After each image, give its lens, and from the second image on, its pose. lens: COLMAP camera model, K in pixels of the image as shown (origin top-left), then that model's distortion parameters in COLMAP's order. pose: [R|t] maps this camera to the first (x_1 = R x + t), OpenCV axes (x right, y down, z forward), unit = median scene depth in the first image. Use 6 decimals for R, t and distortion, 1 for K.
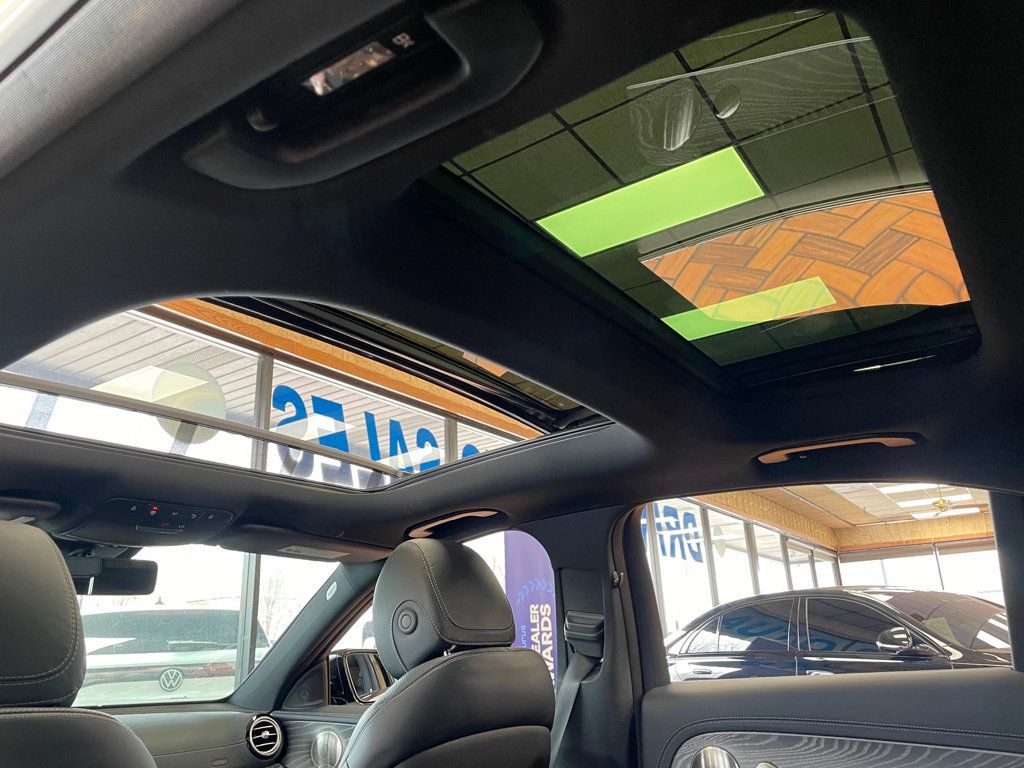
lens RADIAL K [[784.3, 0, 512.0], [0, 784.3, 384.0], [0, 0, 1]] dist [0.008783, -0.002771]
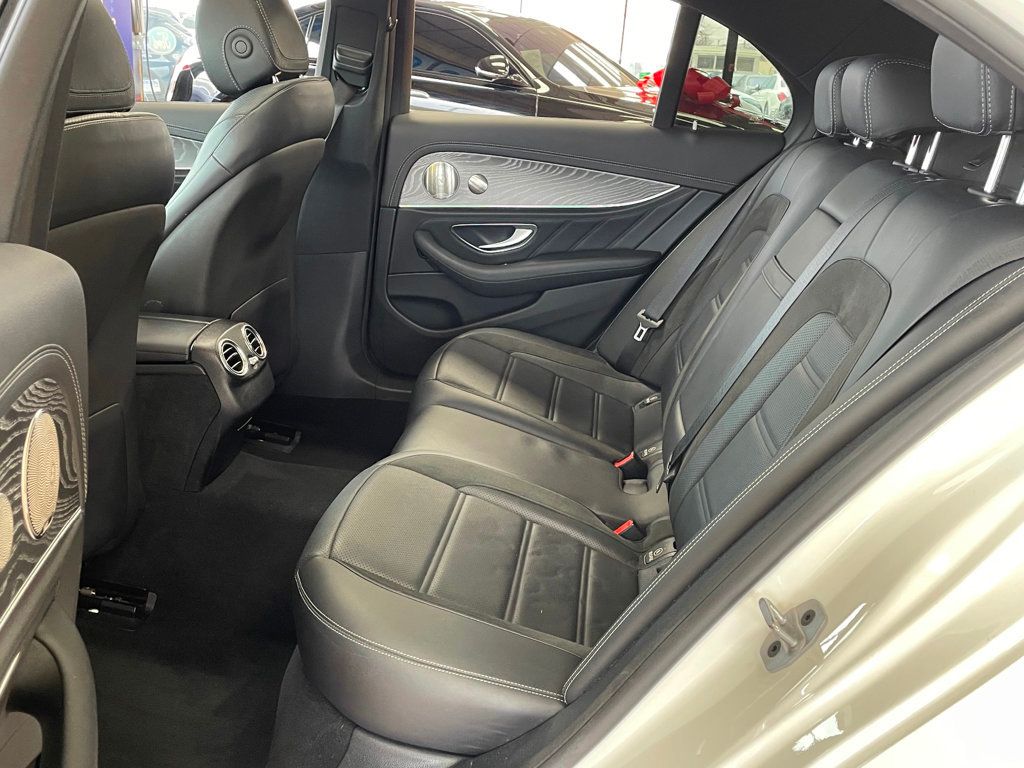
lens RADIAL K [[984.7, 0, 512.0], [0, 984.7, 384.0], [0, 0, 1]] dist [0.004887, 0.006990]
pose [[0.876853, -0.045414, 0.478608, -0.422617], [-0.257939, 0.795670, 0.548067, -0.172556], [-0.405704, -0.604026, 0.685972, -0.395796]]
